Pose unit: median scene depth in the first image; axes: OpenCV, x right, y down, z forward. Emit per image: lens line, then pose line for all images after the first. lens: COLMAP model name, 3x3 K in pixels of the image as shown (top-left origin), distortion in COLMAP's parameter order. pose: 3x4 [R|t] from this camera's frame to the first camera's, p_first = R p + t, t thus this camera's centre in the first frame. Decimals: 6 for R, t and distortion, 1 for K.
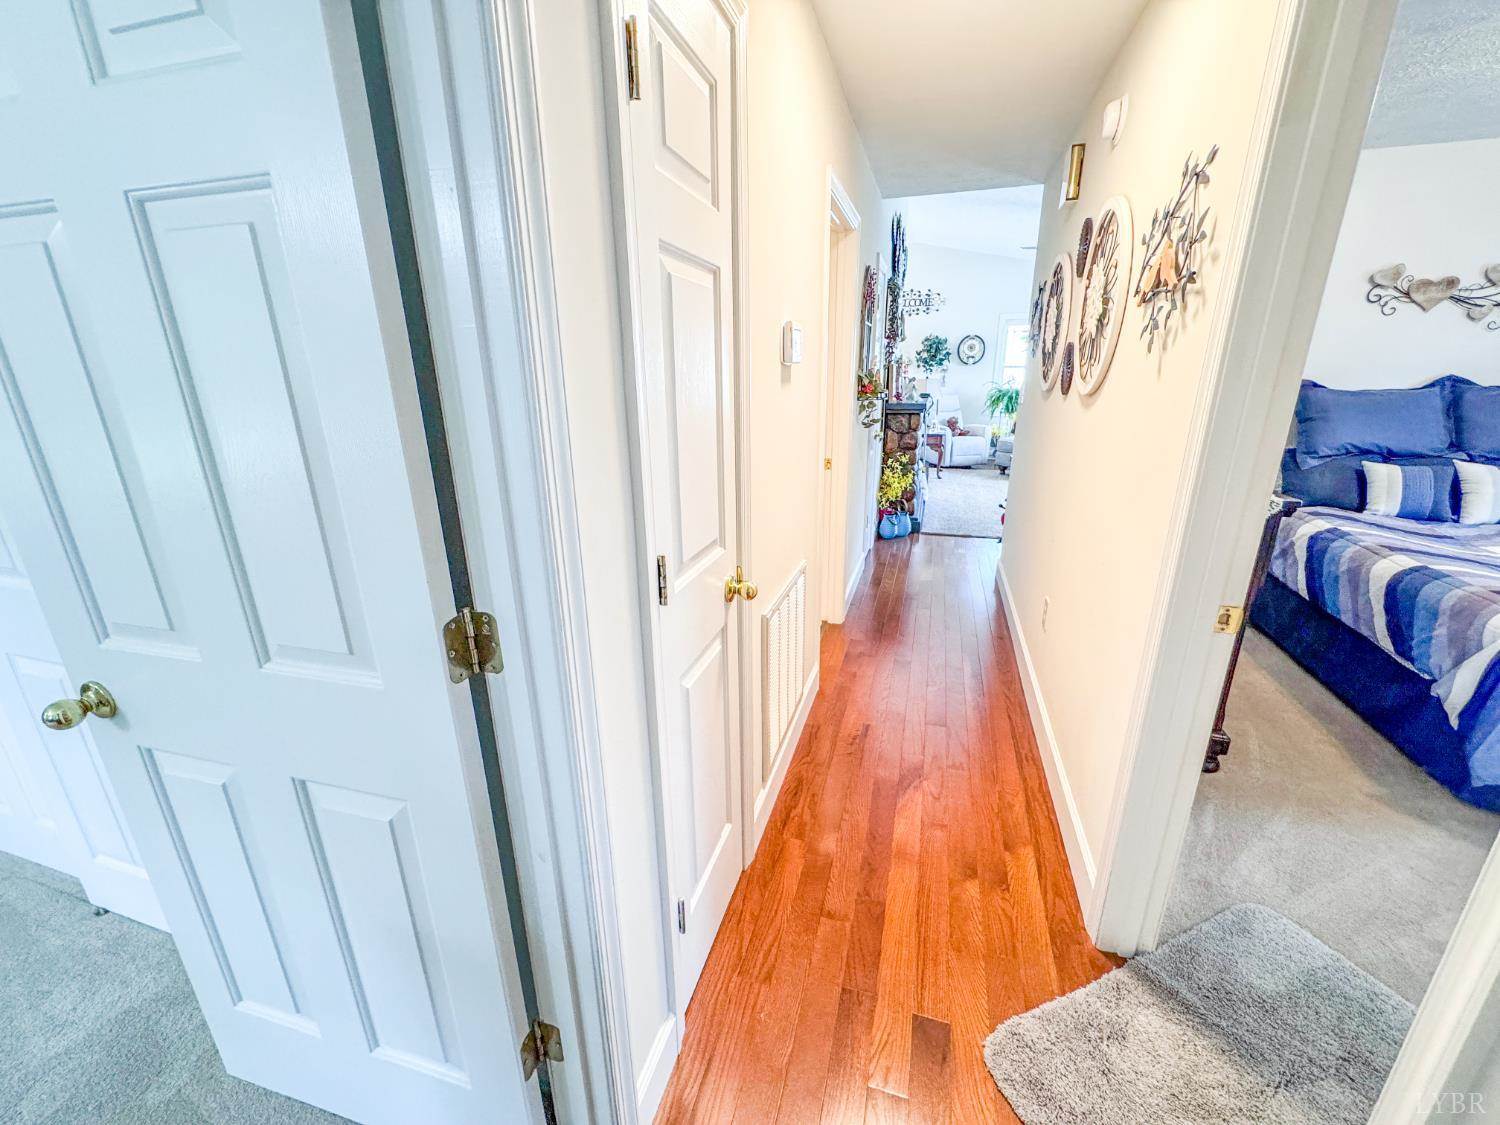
lens RADIAL K [[599.4, 0, 750.1], [0, 599.4, 558.9], [0, 0, 1]] dist [-0.002077, 0.000353]
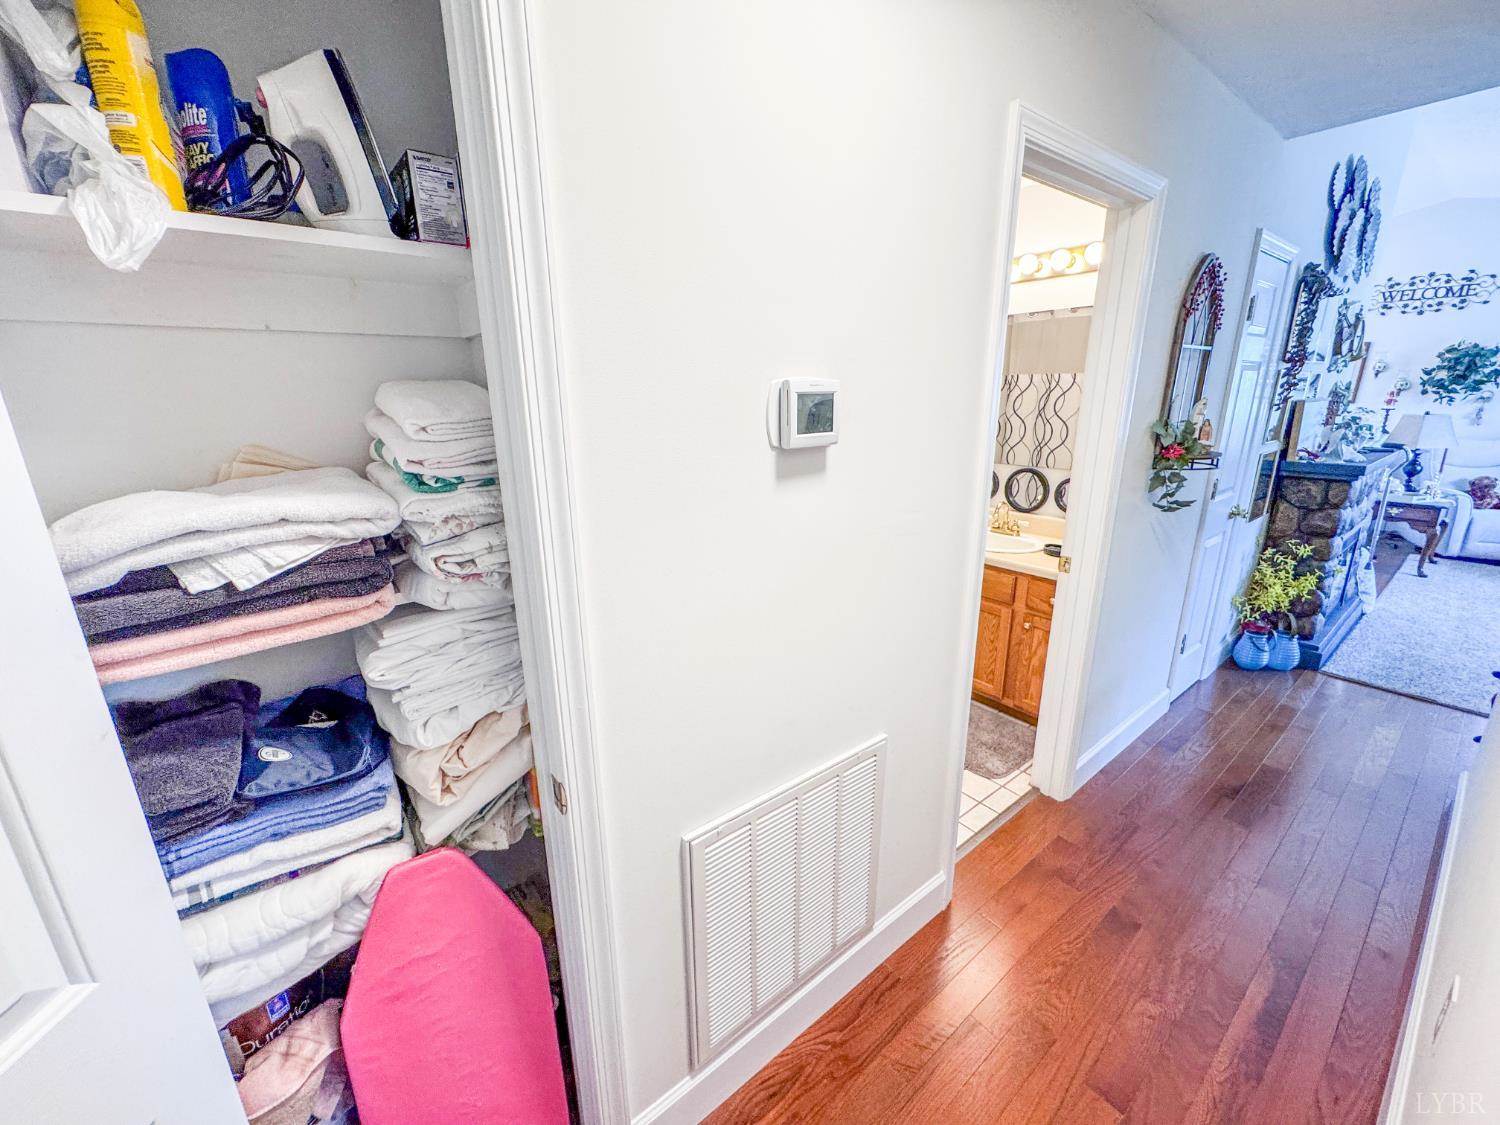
lens RADIAL K [[599.4, 0, 750.2], [0, 599.4, 559.7], [0, 0, 1]] dist [-0.002077, 0.000353]
pose [[0.819572, 0.158174, -0.550712, 0.155480], [-0.170433, 0.984935, 0.029252, -0.092909], [0.547042, 0.069885, 0.834183, 0.198419]]
